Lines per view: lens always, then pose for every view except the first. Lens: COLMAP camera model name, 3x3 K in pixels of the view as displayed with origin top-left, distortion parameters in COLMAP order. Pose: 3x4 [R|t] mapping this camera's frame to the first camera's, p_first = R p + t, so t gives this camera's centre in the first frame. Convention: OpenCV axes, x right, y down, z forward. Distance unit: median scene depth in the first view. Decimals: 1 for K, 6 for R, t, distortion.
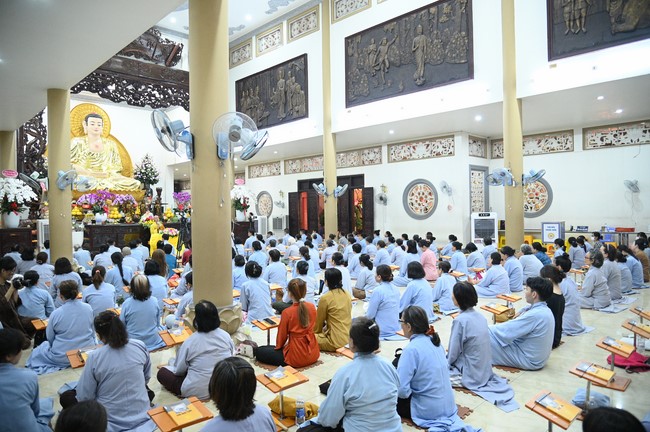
lens RADIAL K [[424.8, 0, 330.7], [0, 424.8, 219.3], [0, 0, 1]] dist [-0.033573, -0.002851]
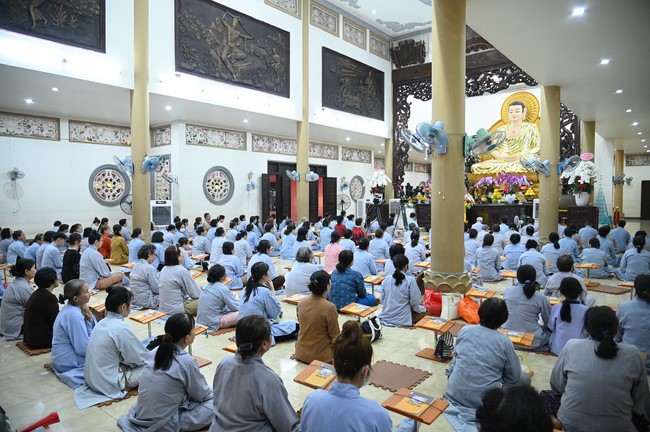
lens RADIAL K [[440.5, 0, 324.2], [0, 440.5, 212.0], [0, 0, 1]] dist [-0.039547, 0.004679]
pose [[-0.084645, -0.022201, 0.996164, -0.927066], [0.023149, 0.999438, 0.024241, -0.003772], [-0.996142, 0.025112, -0.084083, 0.879675]]
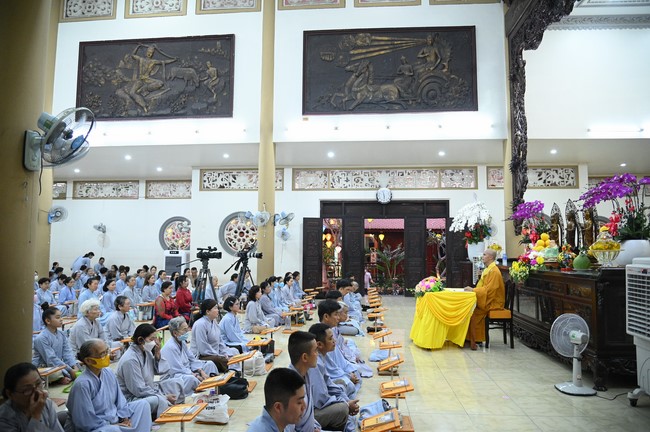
lens RADIAL K [[424.8, 0, 321.4], [0, 424.8, 198.5], [0, 0, 1]] dist [-0.033573, -0.002851]
pose [[0.780847, 0.086380, 0.618721, -0.224842], [-0.001088, 0.990581, -0.136923, -0.000700], [-0.624721, 0.106243, 0.773586, 0.209949]]
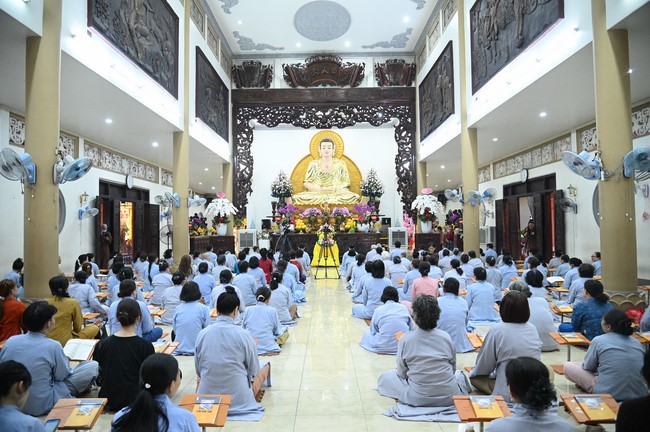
lens RADIAL K [[440.5, 0, 323.1], [0, 440.5, 214.9], [0, 0, 1]] dist [-0.039547, 0.004679]
pose [[-0.685335, 0.041437, 0.727049, -0.647286], [0.033351, 0.999118, -0.025505, -0.007890], [-0.727464, 0.006769, -0.686112, 1.220314]]
